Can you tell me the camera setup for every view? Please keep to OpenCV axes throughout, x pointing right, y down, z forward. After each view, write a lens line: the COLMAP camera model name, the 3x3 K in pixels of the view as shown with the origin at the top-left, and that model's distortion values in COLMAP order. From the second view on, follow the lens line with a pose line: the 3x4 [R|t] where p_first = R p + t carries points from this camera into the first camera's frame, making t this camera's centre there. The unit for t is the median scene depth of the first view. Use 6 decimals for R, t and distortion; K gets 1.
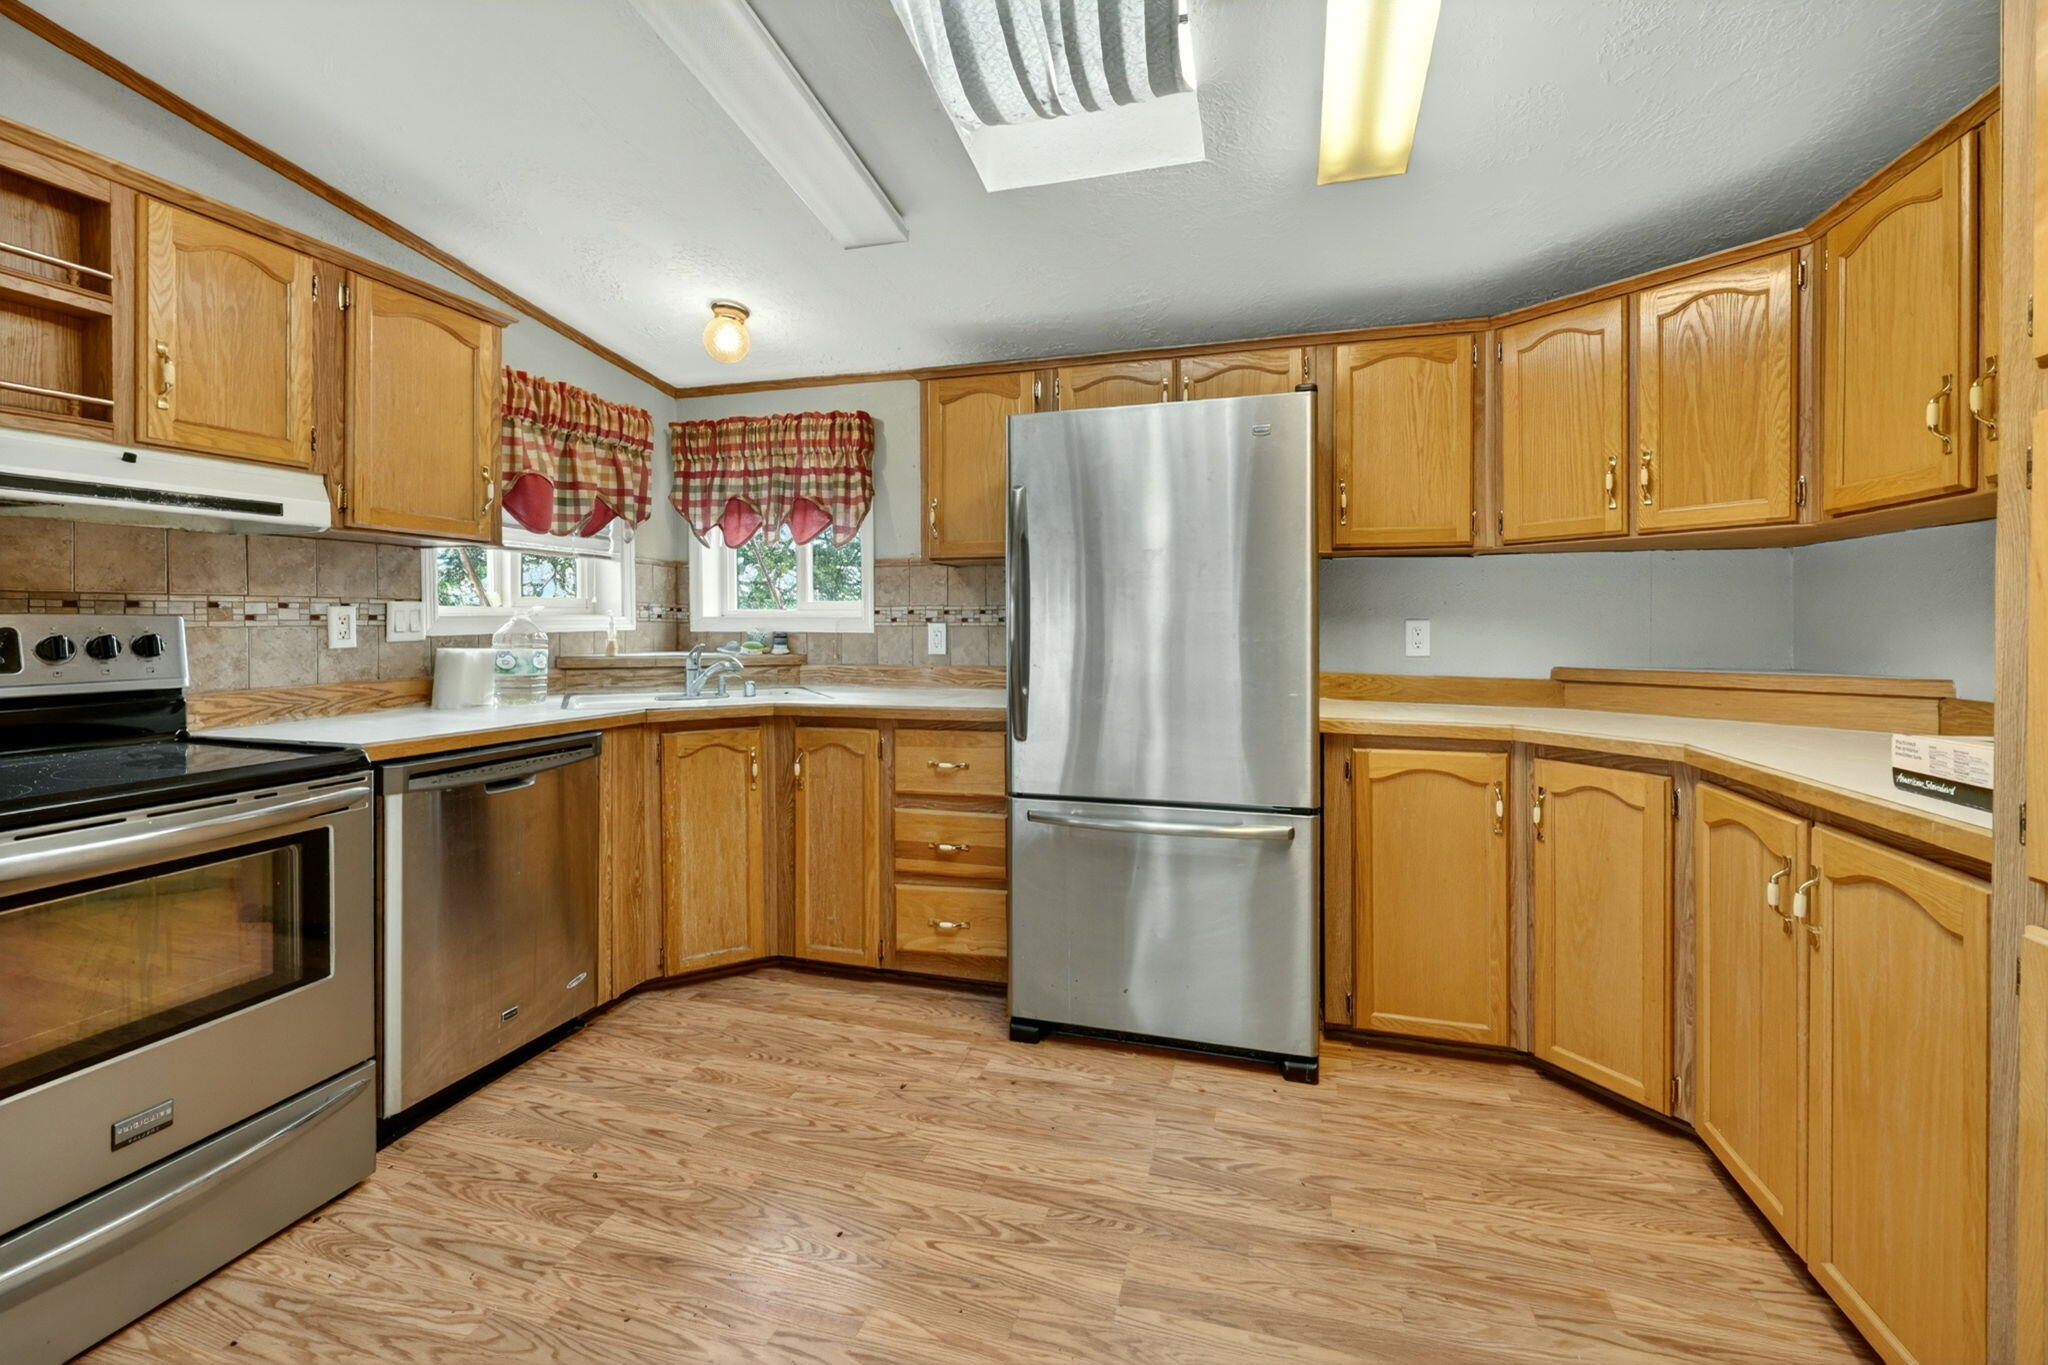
lens RADIAL K [[846.6, 0, 1033.5], [0, 846.6, 626.9], [0, 0, 1]] dist [-0.002025, 0.000171]
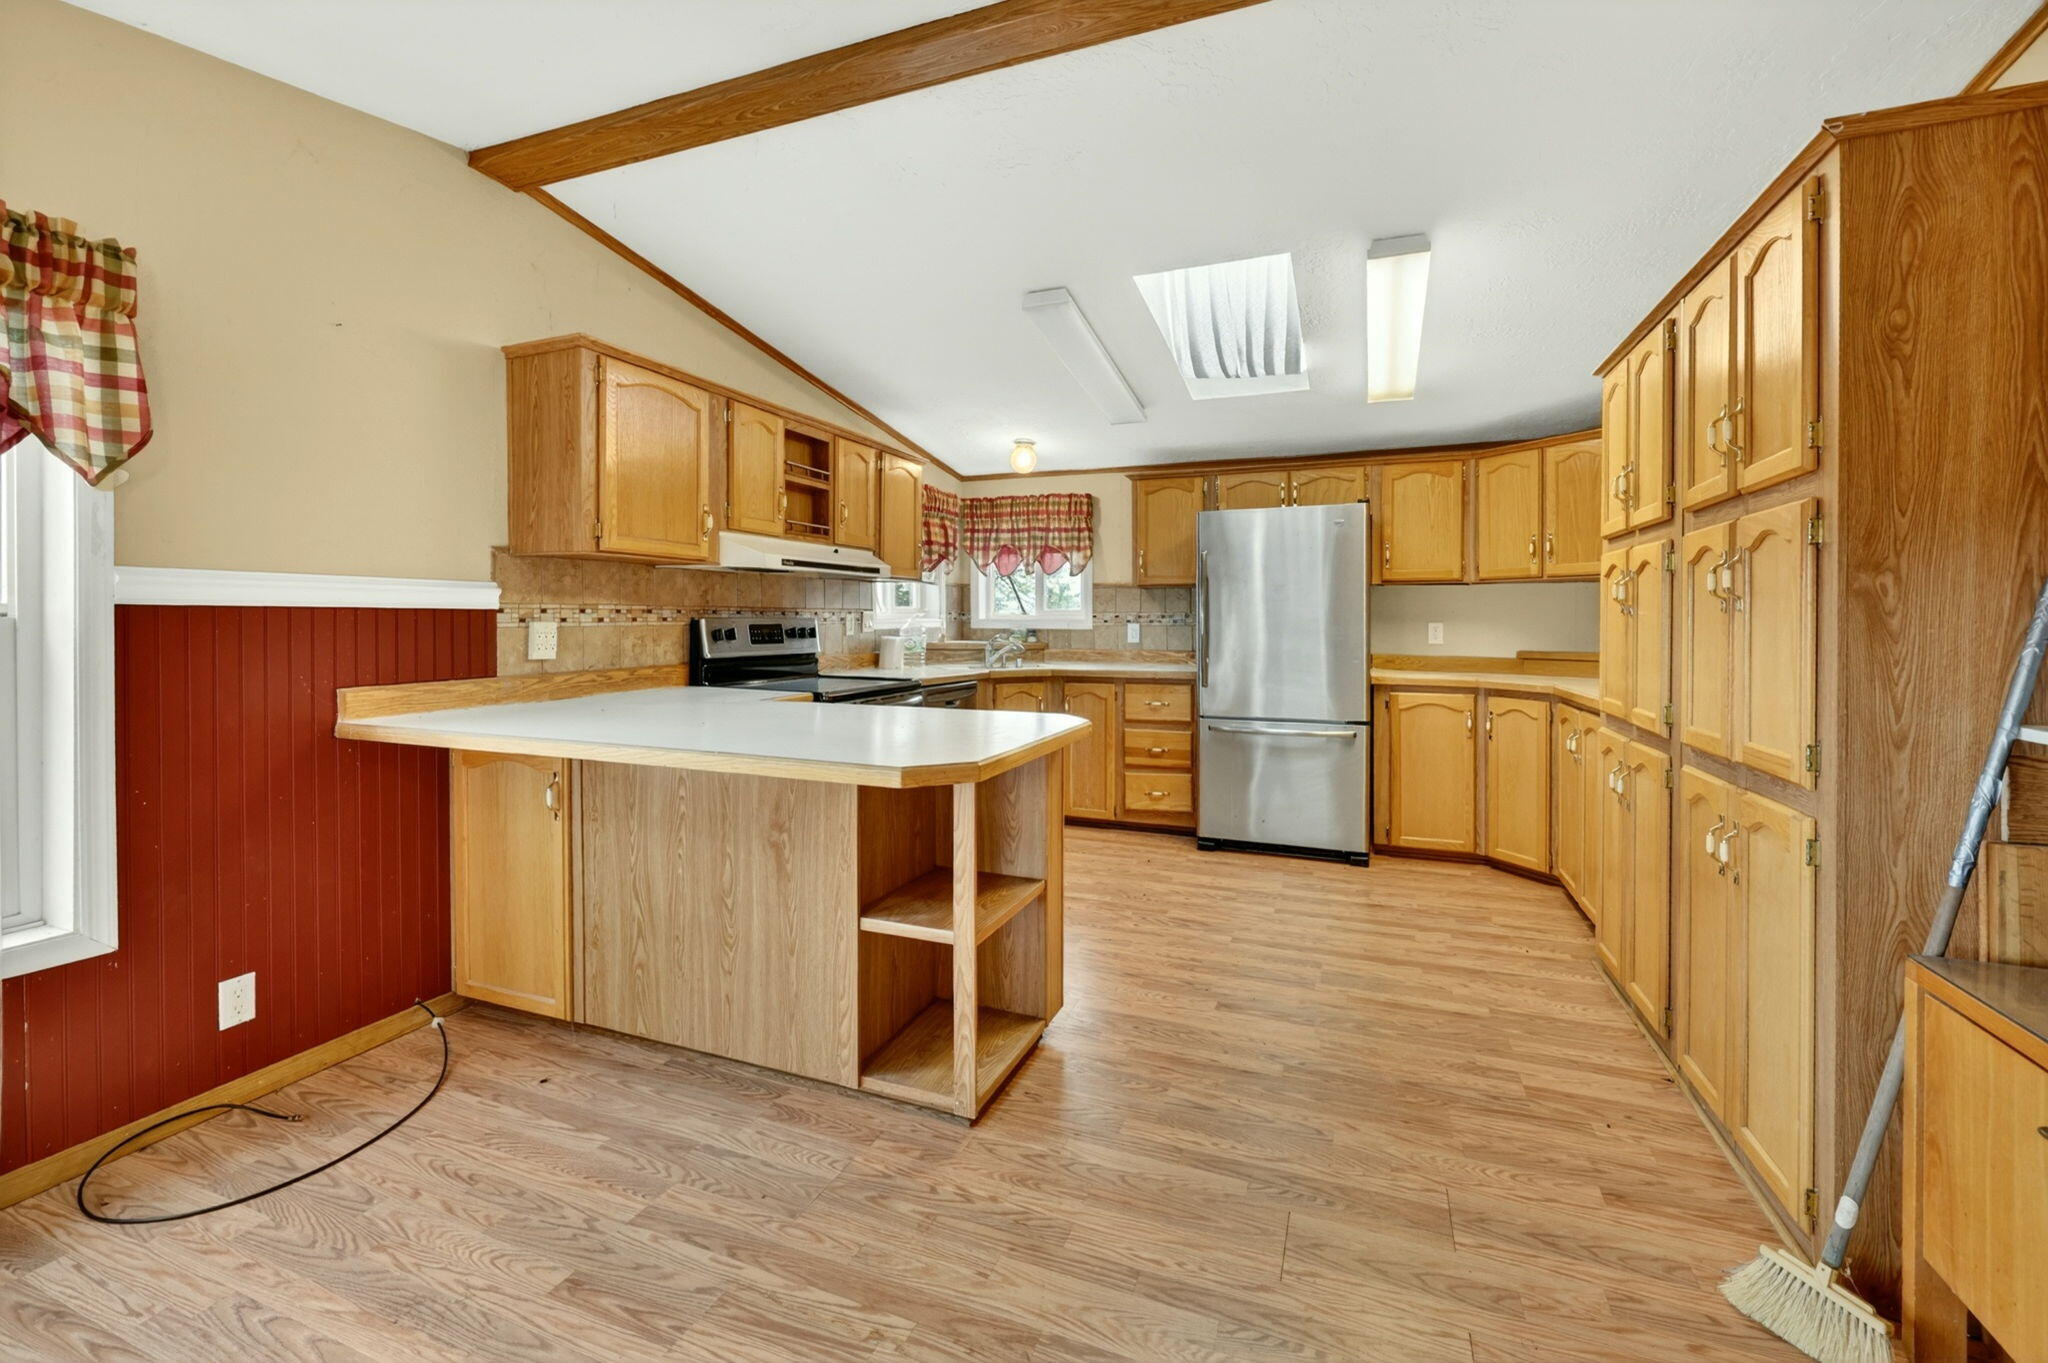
lens RADIAL K [[846.6, 0, 1032.6], [0, 846.6, 626.3], [0, 0, 1]] dist [-0.002025, 0.000171]
pose [[0.995869, 0.003506, -0.090731, -0.201933], [-0.003608, 0.999993, -0.000954, 0.003817], [0.090727, 0.001278, 0.995875, -0.795042]]
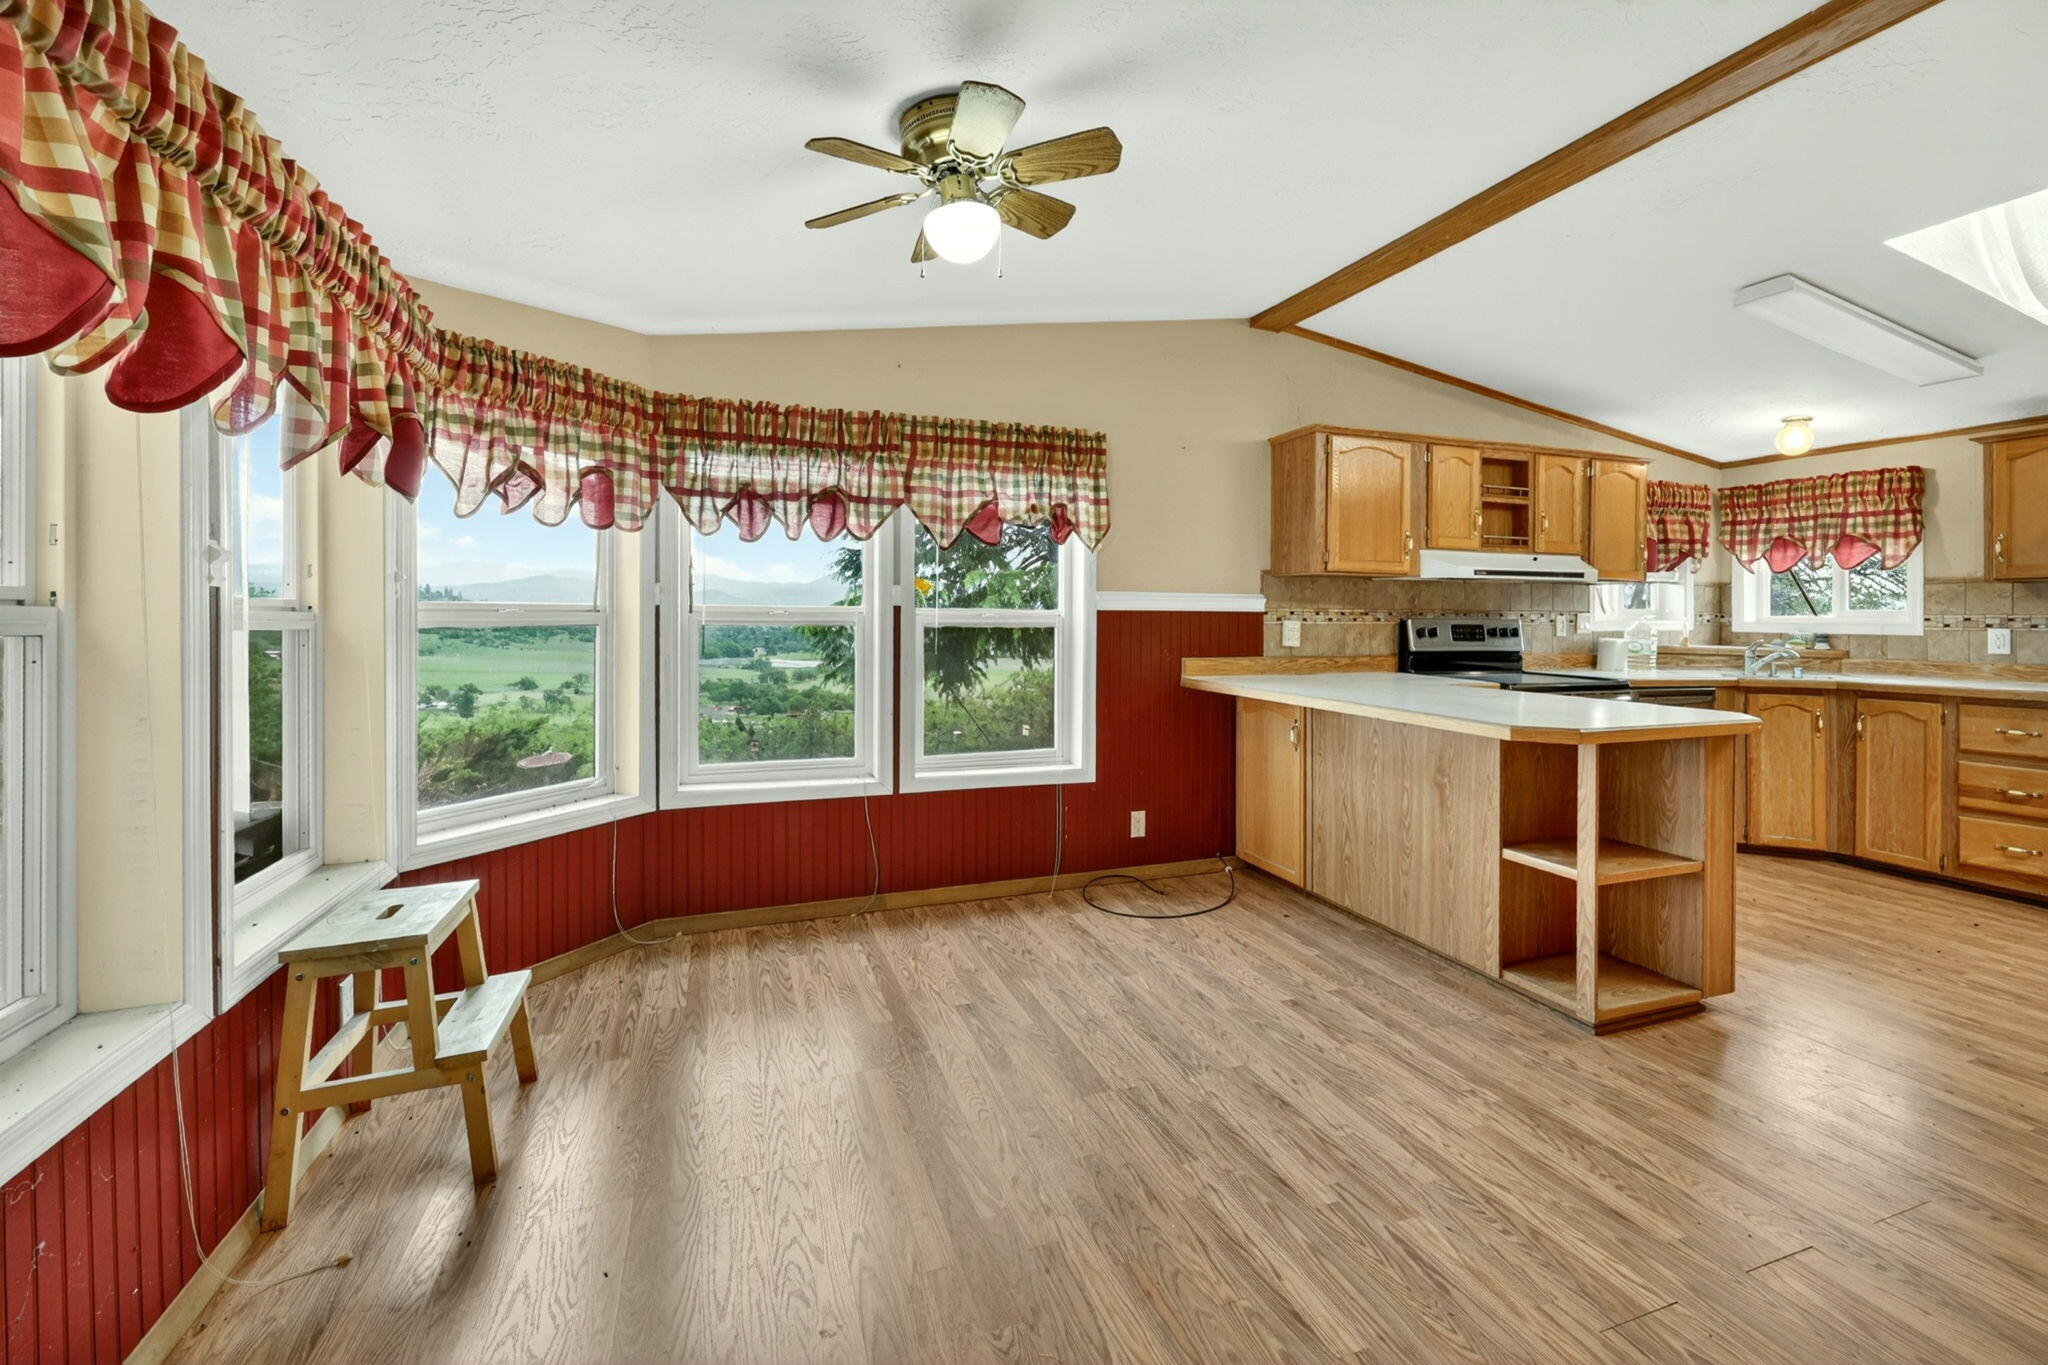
lens RADIAL K [[846.6, 0, 1022.8], [0, 846.6, 613.8], [0, 0, 1]] dist [-0.002025, 0.000171]
pose [[0.588720, 0.001744, -0.808335, 0.055153], [-0.015126, 0.999846, -0.008859, 0.007855], [0.808195, 0.017442, 0.588656, -1.106269]]
